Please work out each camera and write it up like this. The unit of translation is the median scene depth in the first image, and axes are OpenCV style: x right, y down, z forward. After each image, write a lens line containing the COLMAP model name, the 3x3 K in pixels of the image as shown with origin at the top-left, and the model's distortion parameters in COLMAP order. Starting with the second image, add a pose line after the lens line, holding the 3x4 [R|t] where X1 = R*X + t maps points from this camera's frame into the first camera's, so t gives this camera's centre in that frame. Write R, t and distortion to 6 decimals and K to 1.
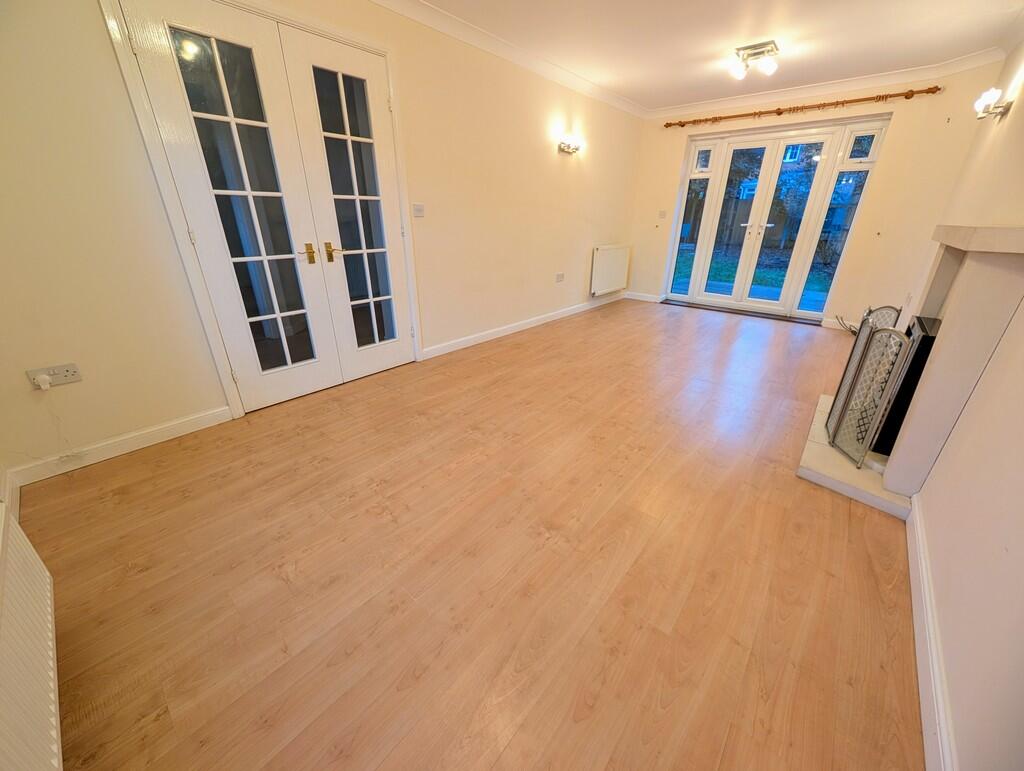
lens RADIAL K [[386.0, 0, 515.0], [0, 386.0, 382.7], [0, 0, 1]] dist [-0.000136, 0.000154]
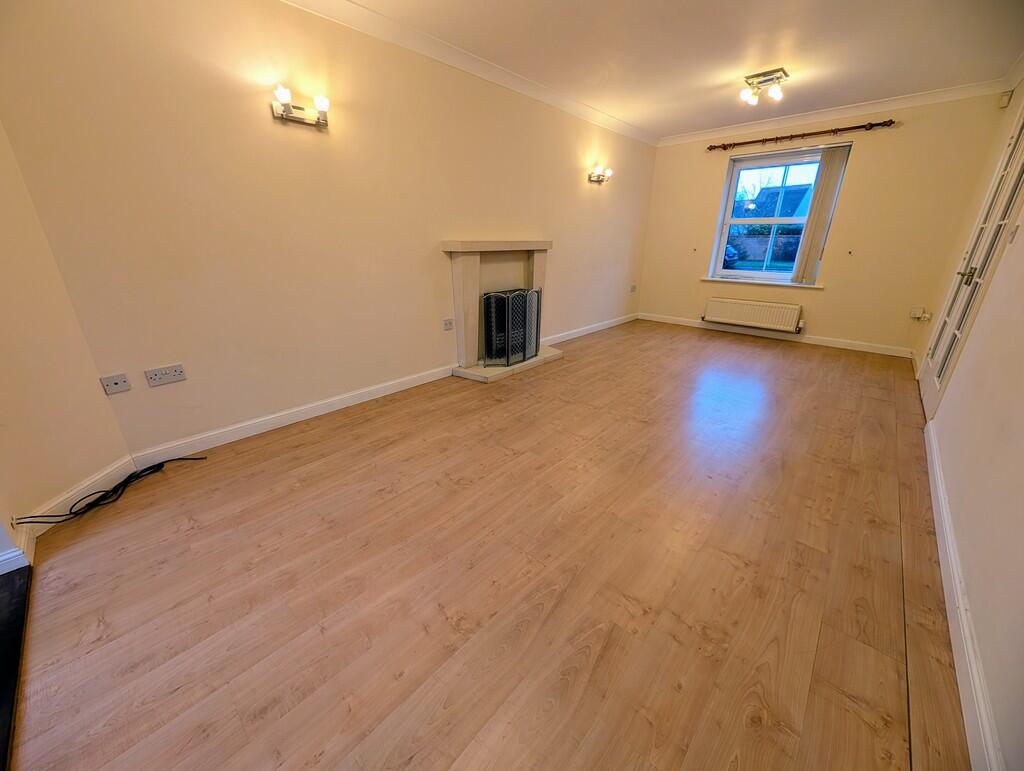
lens RADIAL K [[386.0, 0, 513.3], [0, 386.0, 384.3], [0, 0, 1]] dist [-0.000136, 0.000154]
pose [[-0.999420, -0.023081, 0.025052, 0.663397], [0.000768, 0.719991, 0.693983, -0.792540], [-0.034055, 0.693599, -0.719556, 1.857027]]
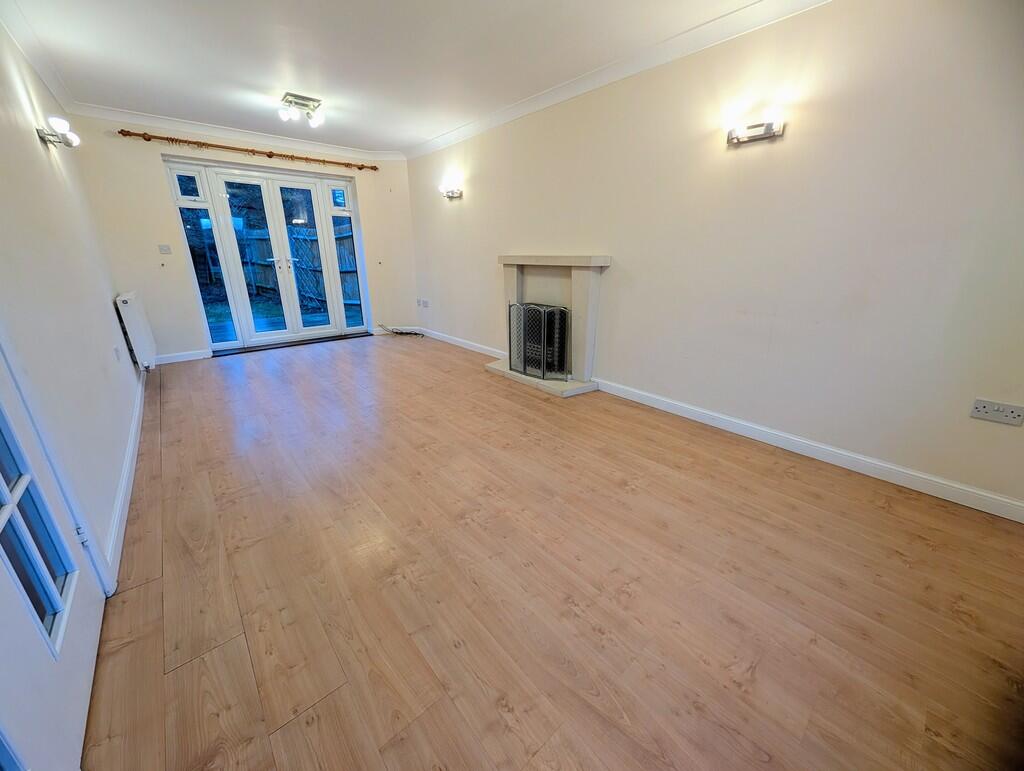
lens RADIAL K [[386.0, 0, 515.2], [0, 386.0, 383.0], [0, 0, 1]] dist [-0.000136, 0.000154]
pose [[0.142864, -0.325695, 0.934619, -0.621141], [0.394604, 0.884751, 0.247999, -0.231260], [-0.907677, 0.333375, 0.254920, 0.516008]]
